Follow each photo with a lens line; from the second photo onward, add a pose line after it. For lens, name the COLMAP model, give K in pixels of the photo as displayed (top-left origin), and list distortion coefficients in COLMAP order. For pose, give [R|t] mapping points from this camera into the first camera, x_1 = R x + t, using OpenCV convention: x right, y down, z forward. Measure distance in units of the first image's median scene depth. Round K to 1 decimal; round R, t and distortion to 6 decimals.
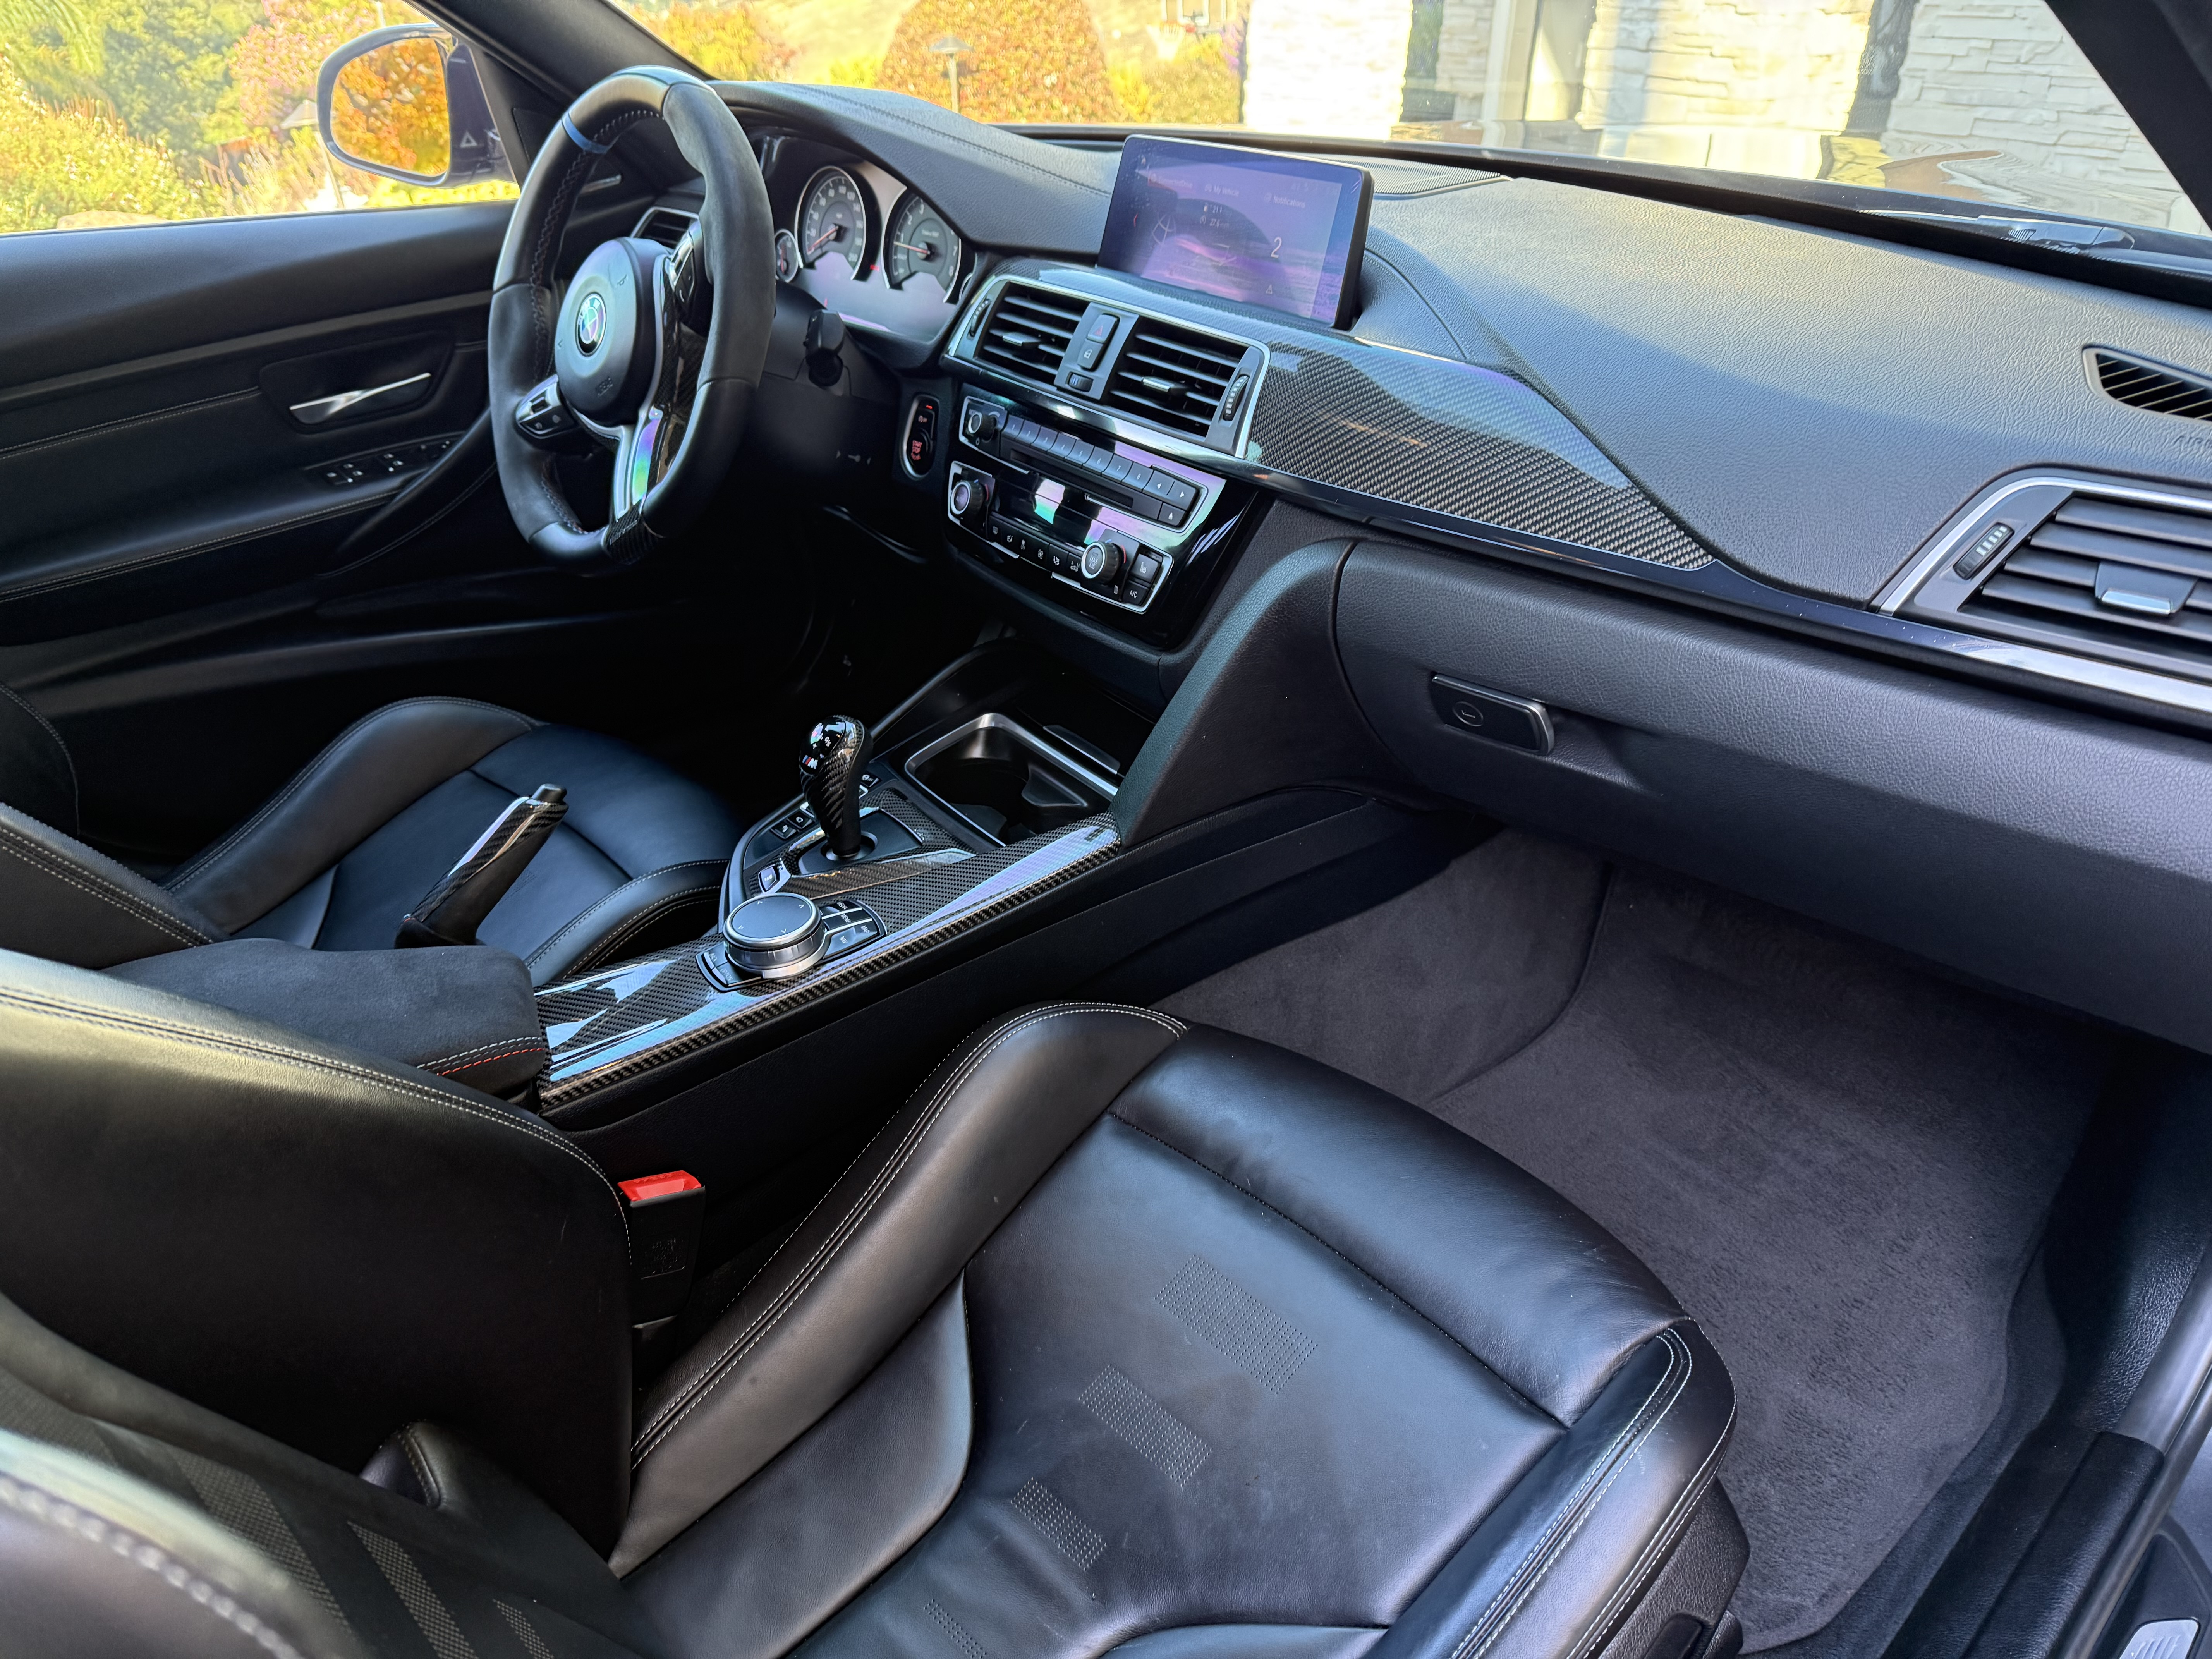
lens RADIAL K [[1576.2, 0, 1142.2], [0, 1576.2, 826.2], [0, 0, 1]] dist [0.025819, -0.048492]
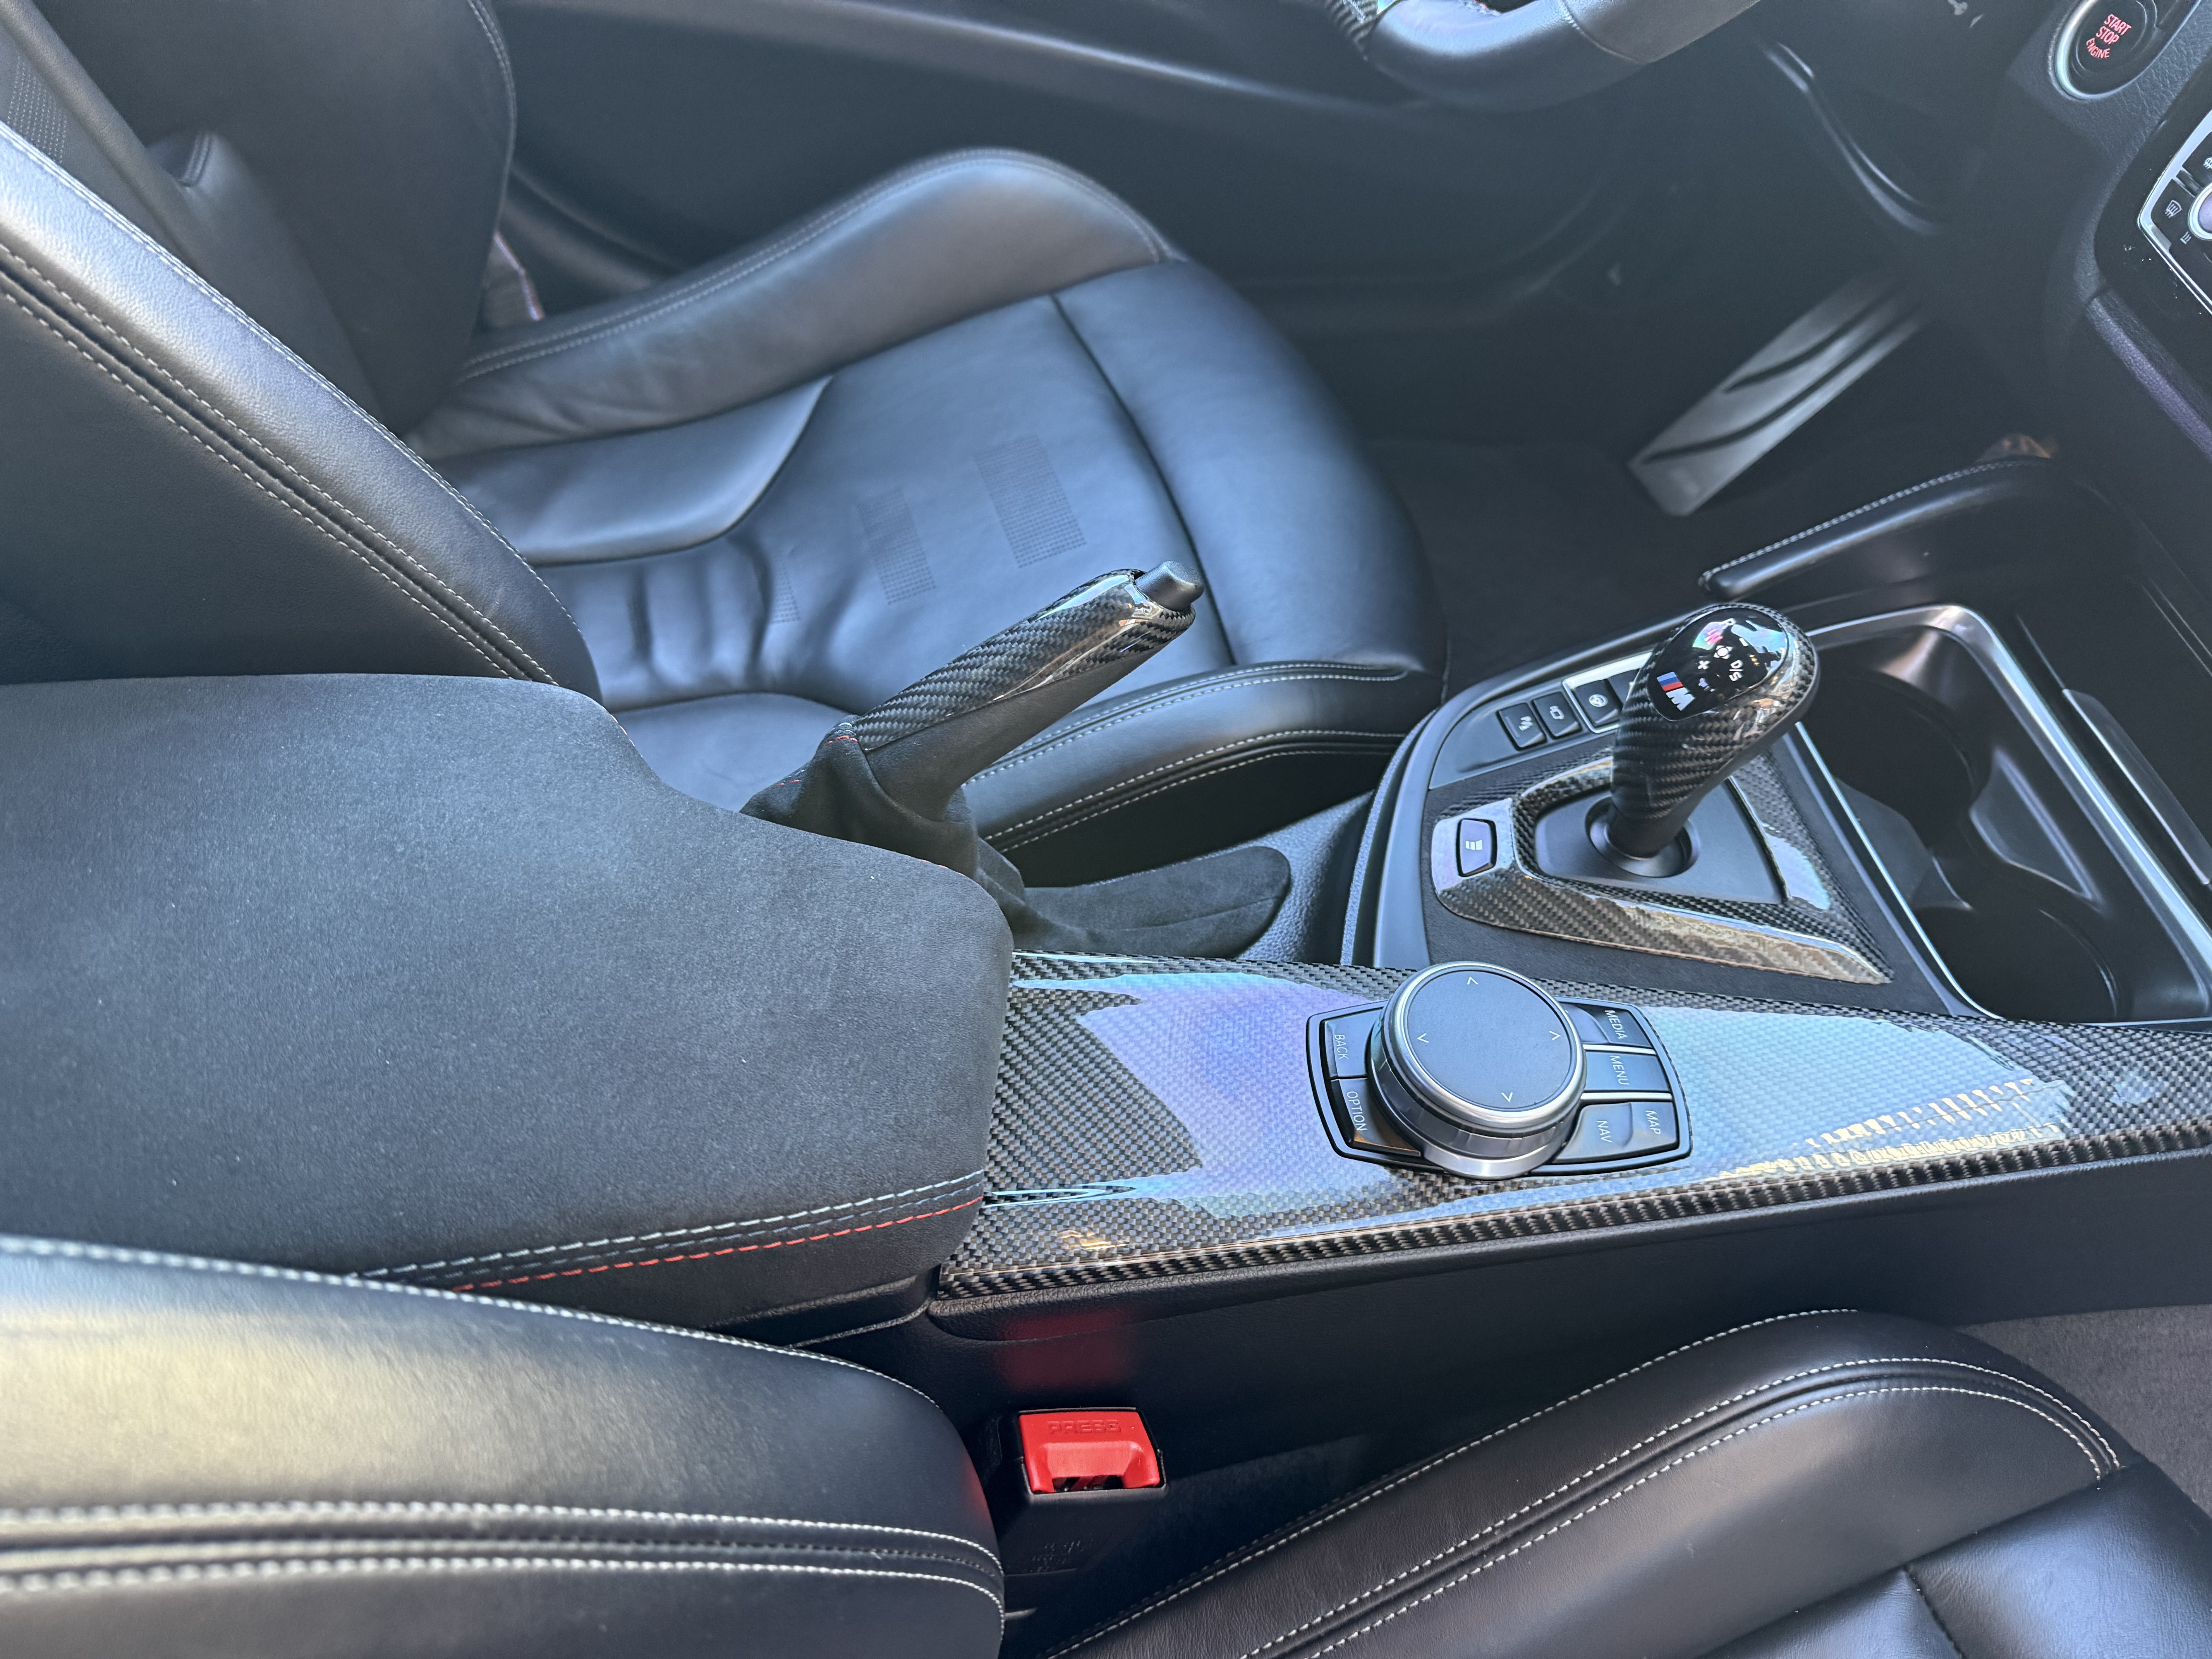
lens RADIAL K [[1576.2, 0, 1142.2], [0, 1576.2, 826.2], [0, 0, 1]] dist [0.025819, -0.048492]
pose [[0.879962, 0.436250, -0.188022, -0.216371], [-0.356372, 0.867941, 0.345945, -0.099144], [0.314110, -0.237413, 0.919222, 0.448131]]
